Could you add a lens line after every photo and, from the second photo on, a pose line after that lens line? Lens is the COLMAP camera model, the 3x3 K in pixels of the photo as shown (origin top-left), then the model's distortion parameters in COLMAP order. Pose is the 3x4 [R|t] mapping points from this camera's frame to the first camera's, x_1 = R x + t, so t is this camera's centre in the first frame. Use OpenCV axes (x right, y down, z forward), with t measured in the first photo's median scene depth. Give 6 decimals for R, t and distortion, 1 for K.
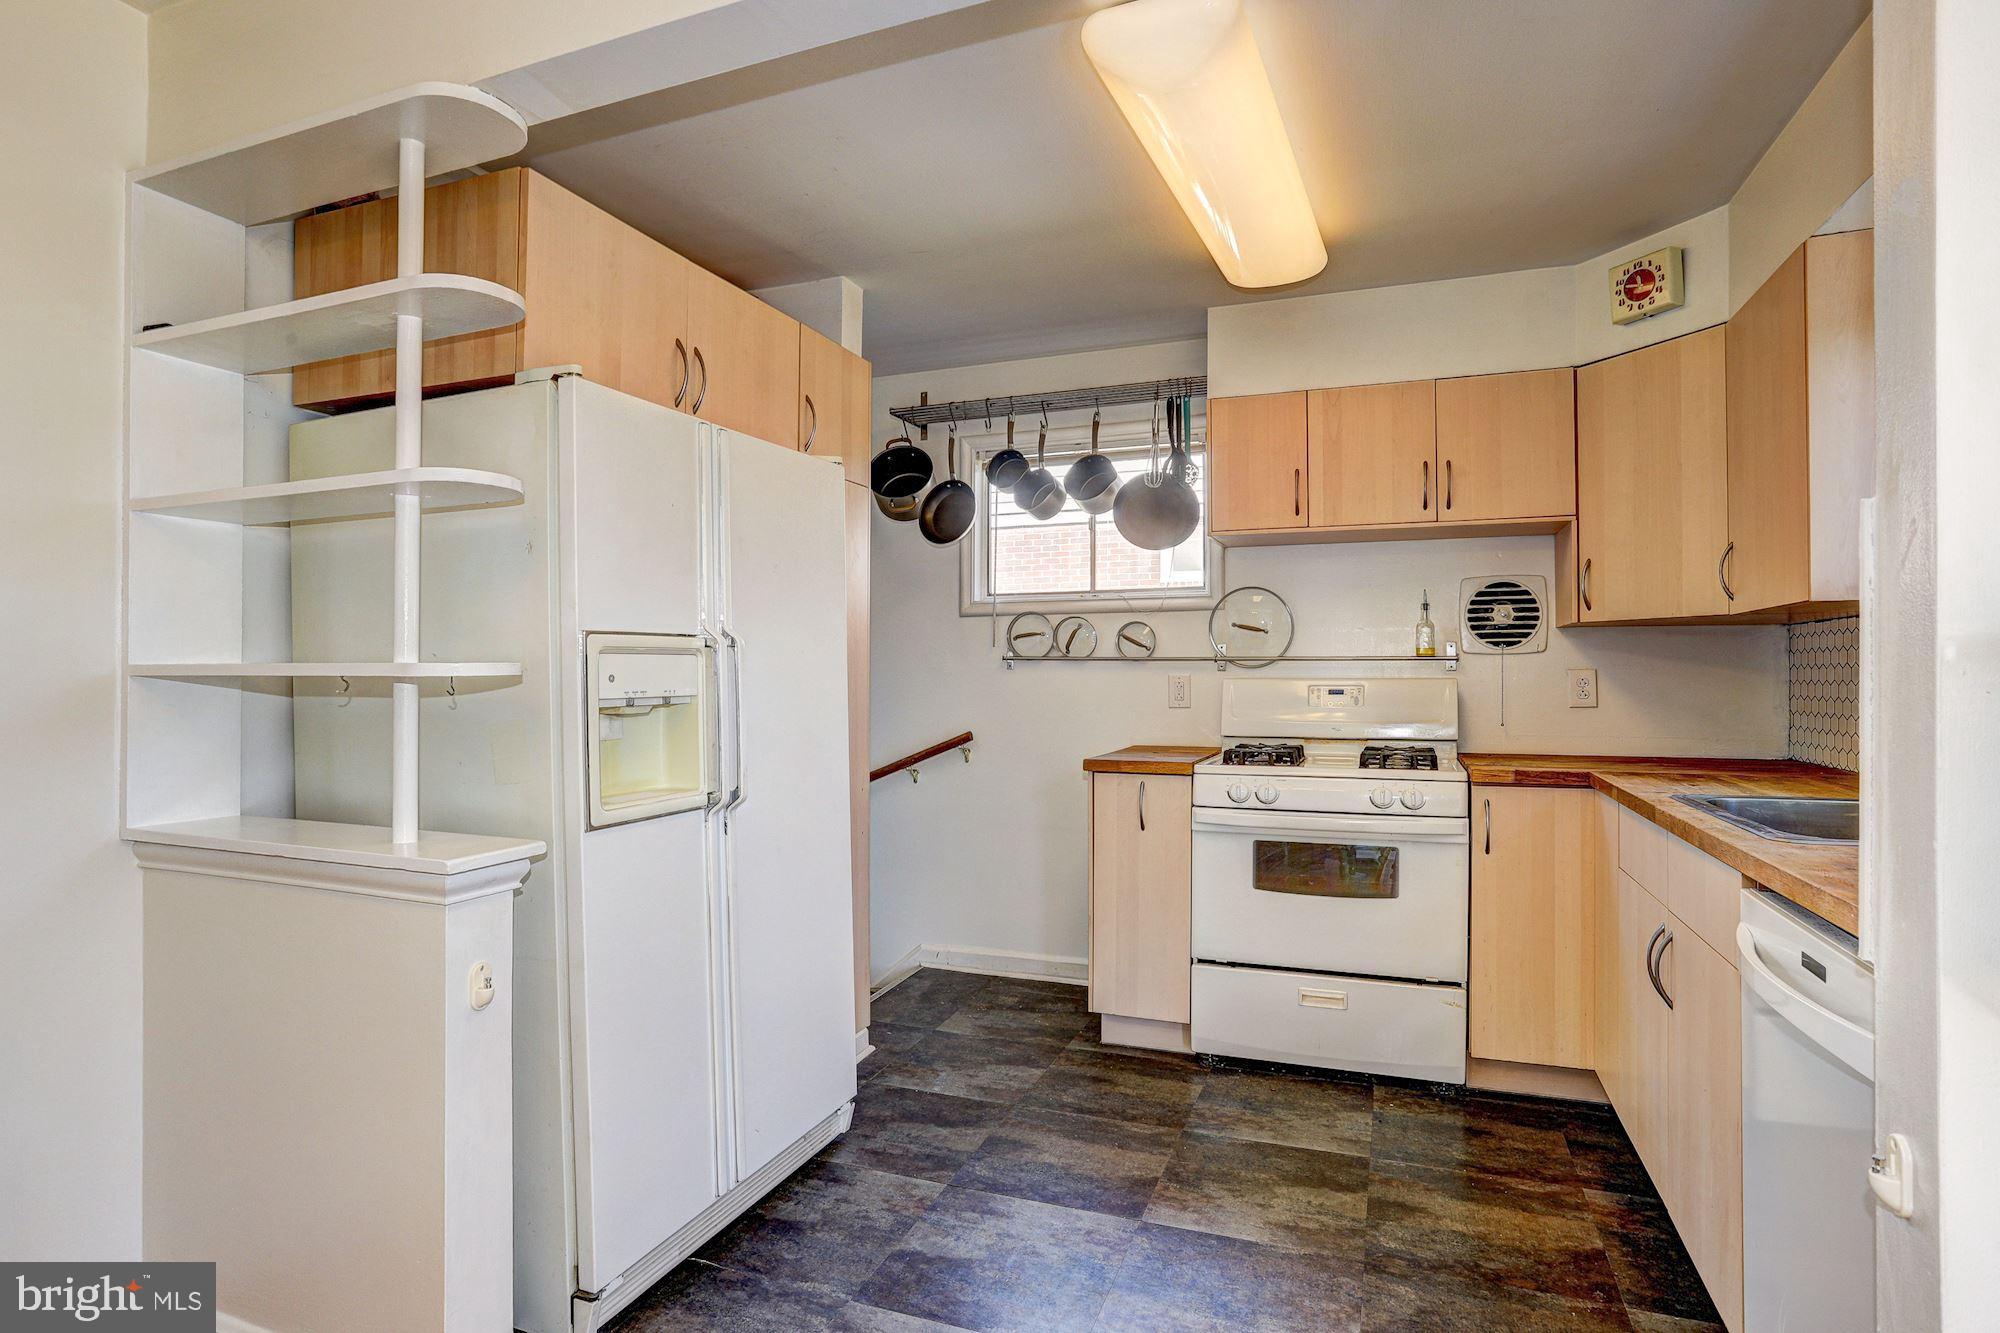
lens RADIAL K [[989.6, 0, 996.8], [0, 989.6, 672.6], [0, 0, 1]] dist [-0.056015, 0.020334]
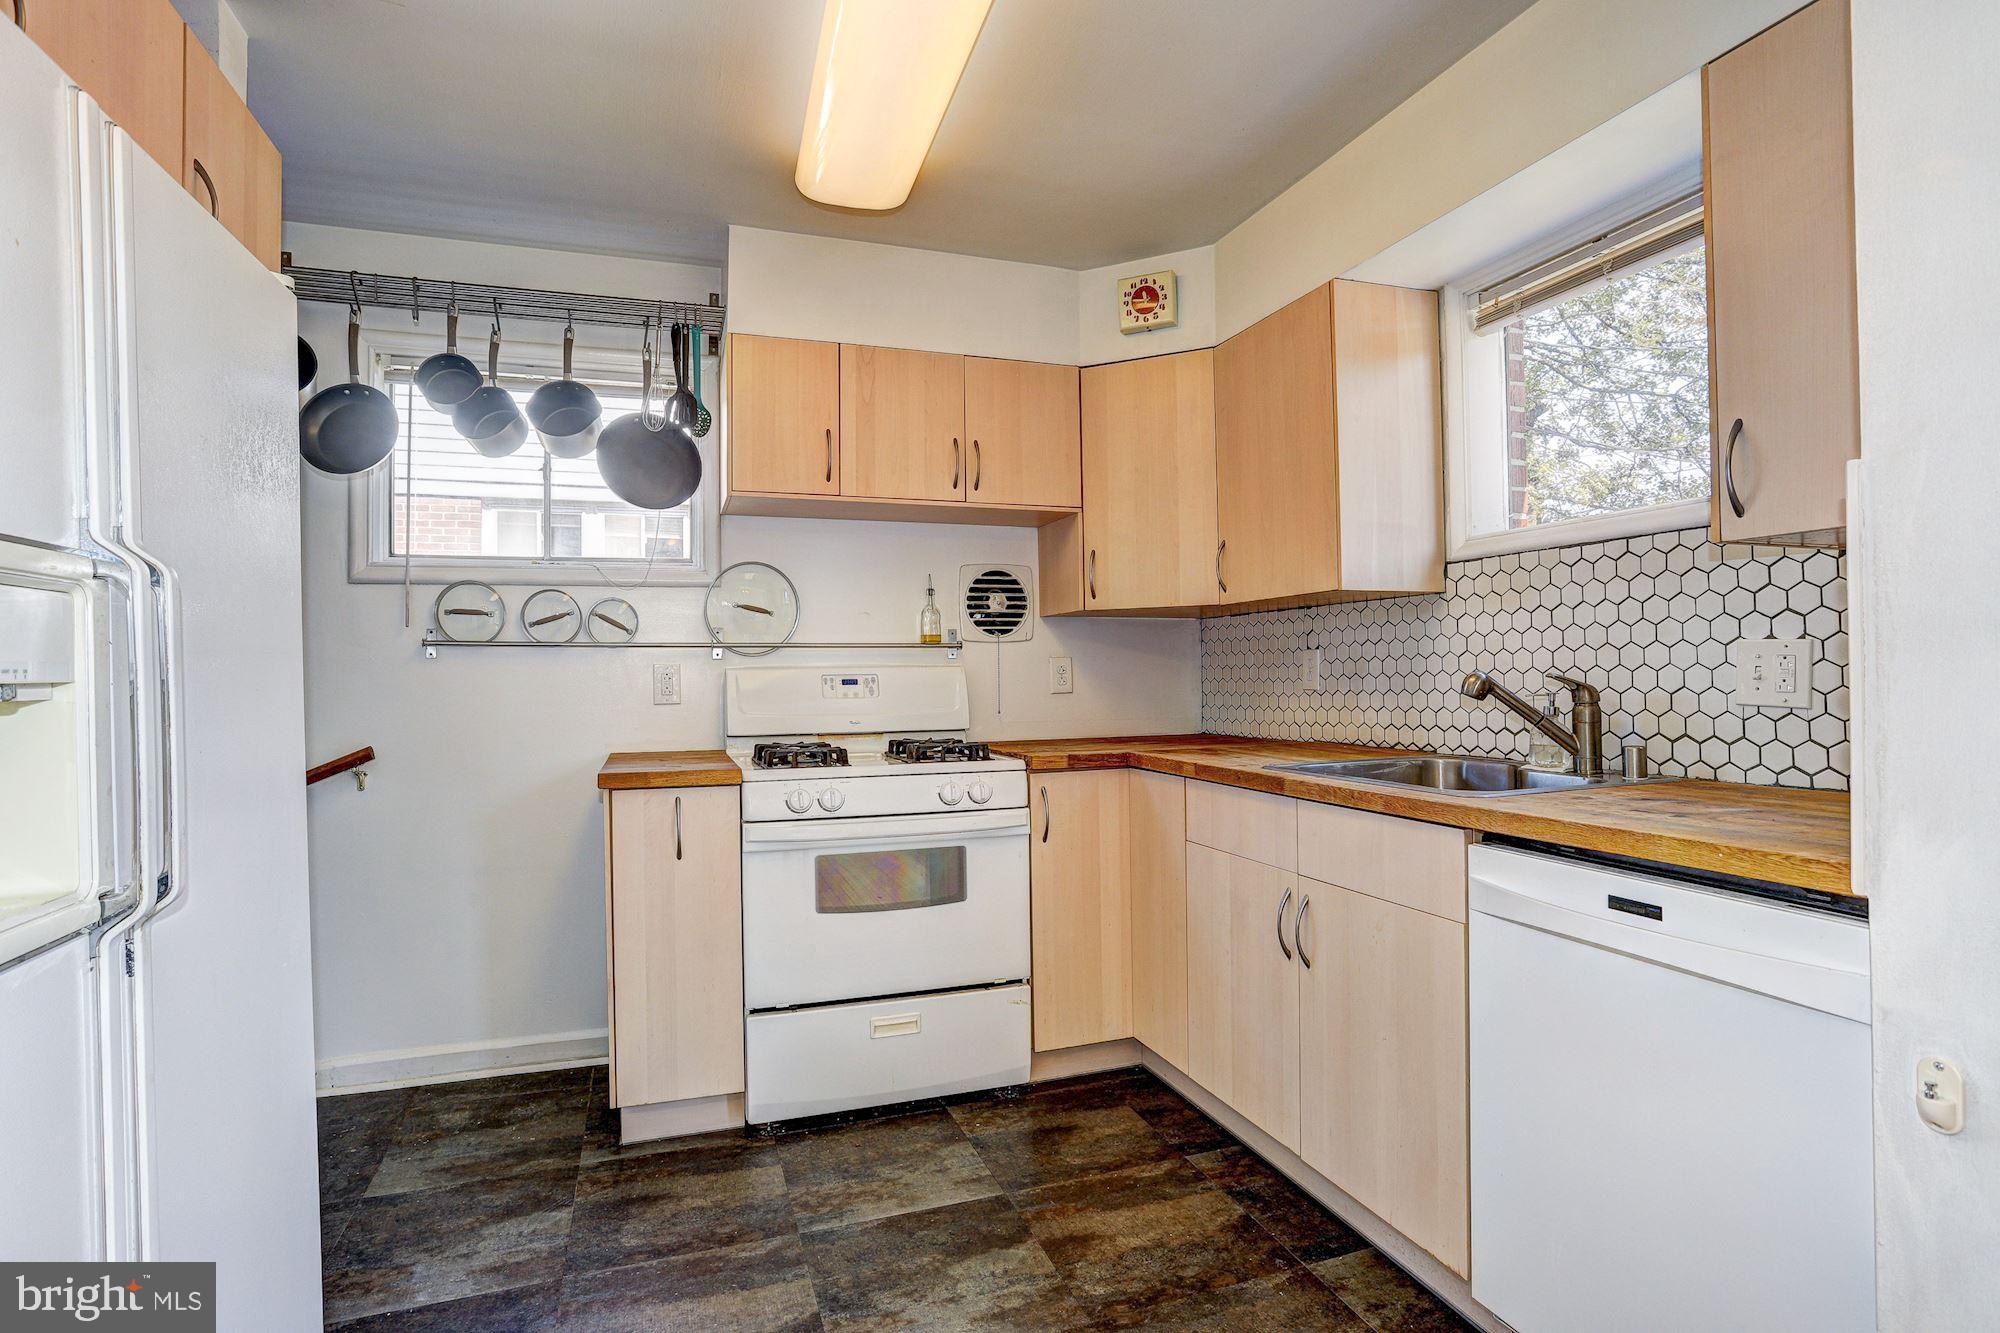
lens RADIAL K [[989.6, 0, 985.7], [0, 989.6, 660.5], [0, 0, 1]] dist [-0.056015, 0.020334]
pose [[0.774820, -0.000687, 0.632181, -0.162467], [0.010663, 0.999871, -0.011983, 0.014525], [-0.632092, 0.016025, 0.774728, 0.250140]]
